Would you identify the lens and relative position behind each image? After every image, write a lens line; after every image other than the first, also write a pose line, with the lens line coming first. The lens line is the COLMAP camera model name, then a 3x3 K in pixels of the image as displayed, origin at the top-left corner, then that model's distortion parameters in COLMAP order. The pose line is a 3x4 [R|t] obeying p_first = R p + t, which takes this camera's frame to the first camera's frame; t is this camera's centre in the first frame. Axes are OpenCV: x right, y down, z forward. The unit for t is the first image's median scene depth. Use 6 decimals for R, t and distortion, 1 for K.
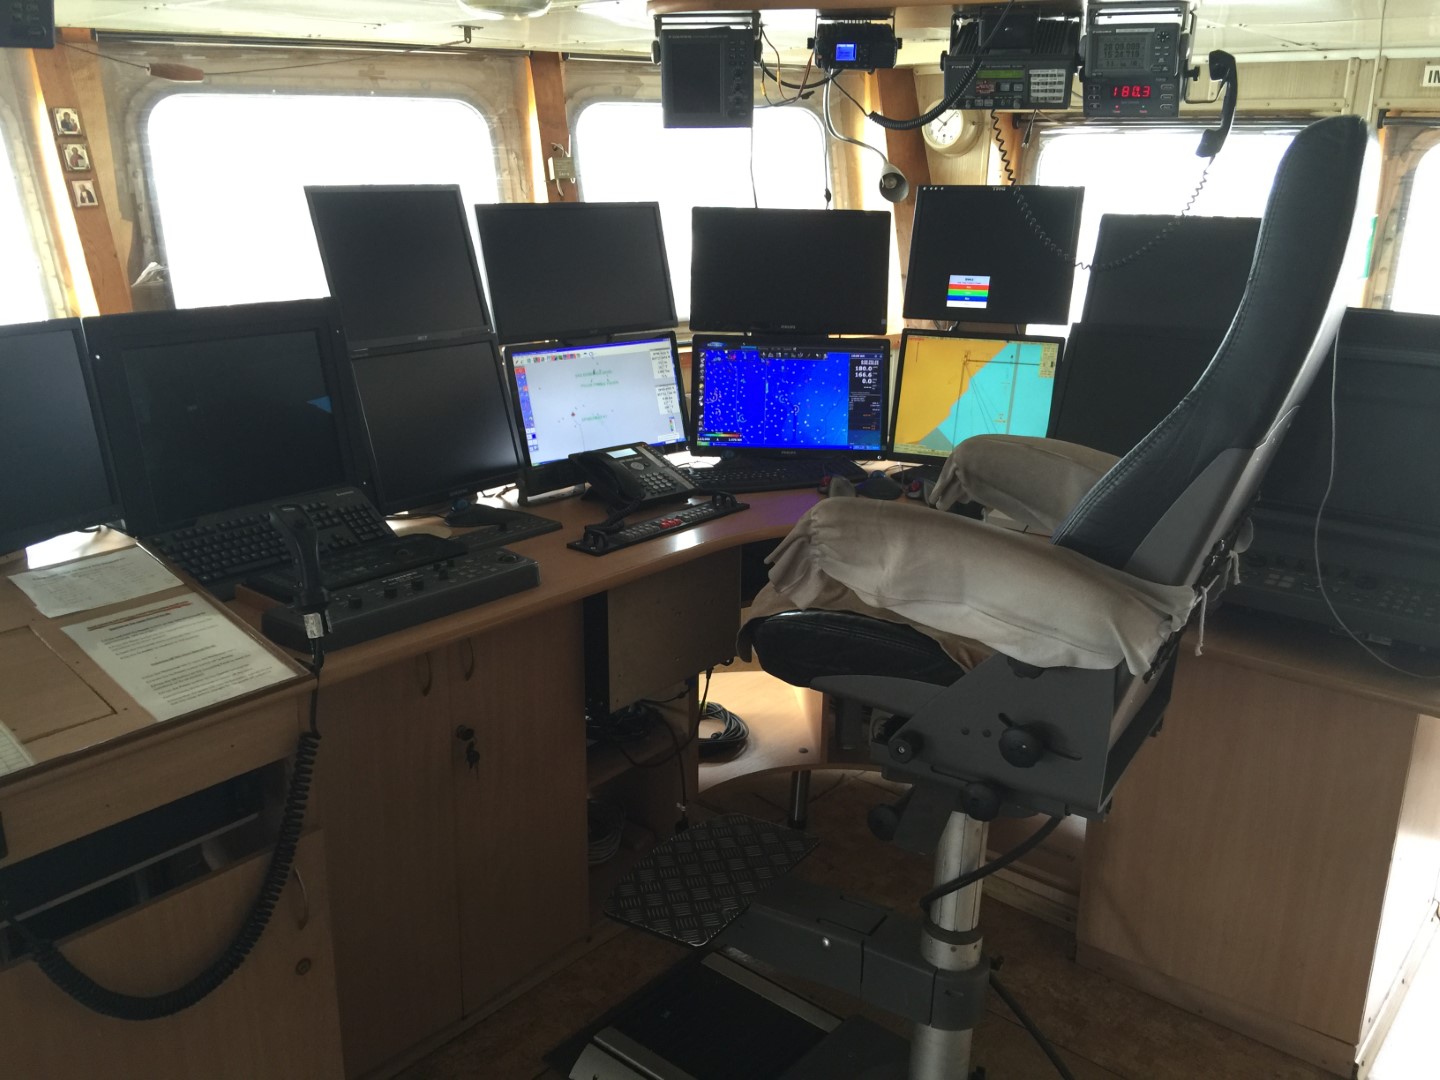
lens RADIAL K [[1196.2, 0, 720.4], [0, 1196.2, 588.8], [0, 0, 1]] dist [0.006995, -0.003626]
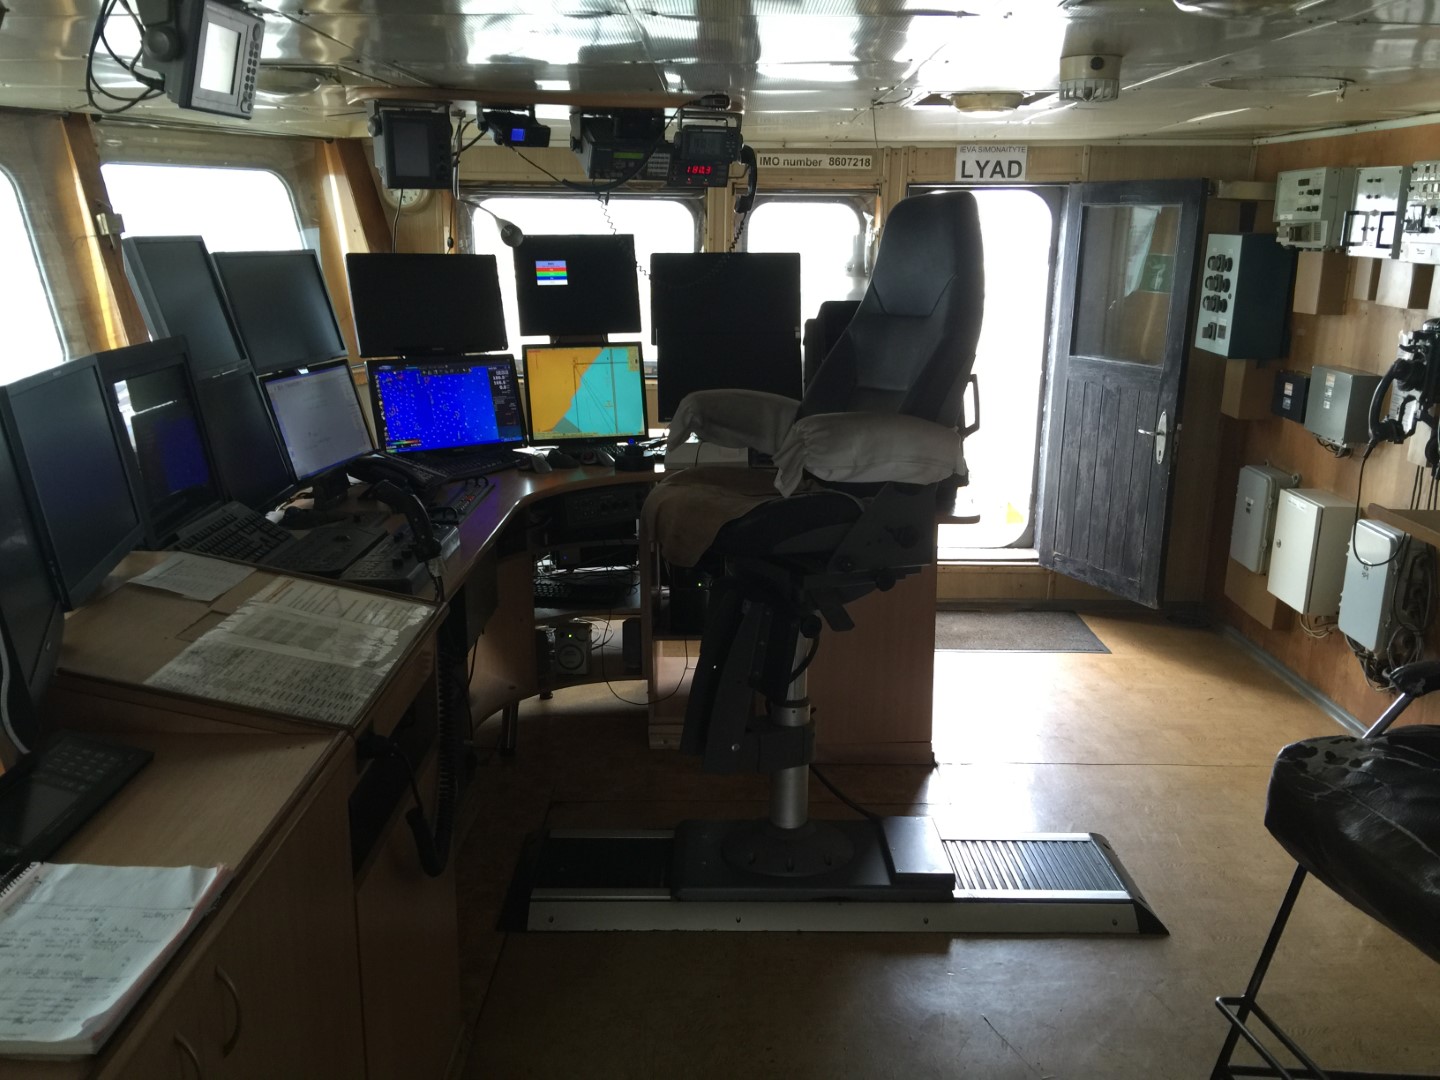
lens RADIAL K [[1196.2, 0, 720.4], [0, 1196.2, 588.8], [0, 0, 1]] dist [0.006995, -0.003626]
pose [[0.766111, -0.188215, 0.614532, -0.519786], [0.217819, 0.975608, 0.027257, 0.049934], [-0.604673, 0.112975, 0.788421, -0.112313]]
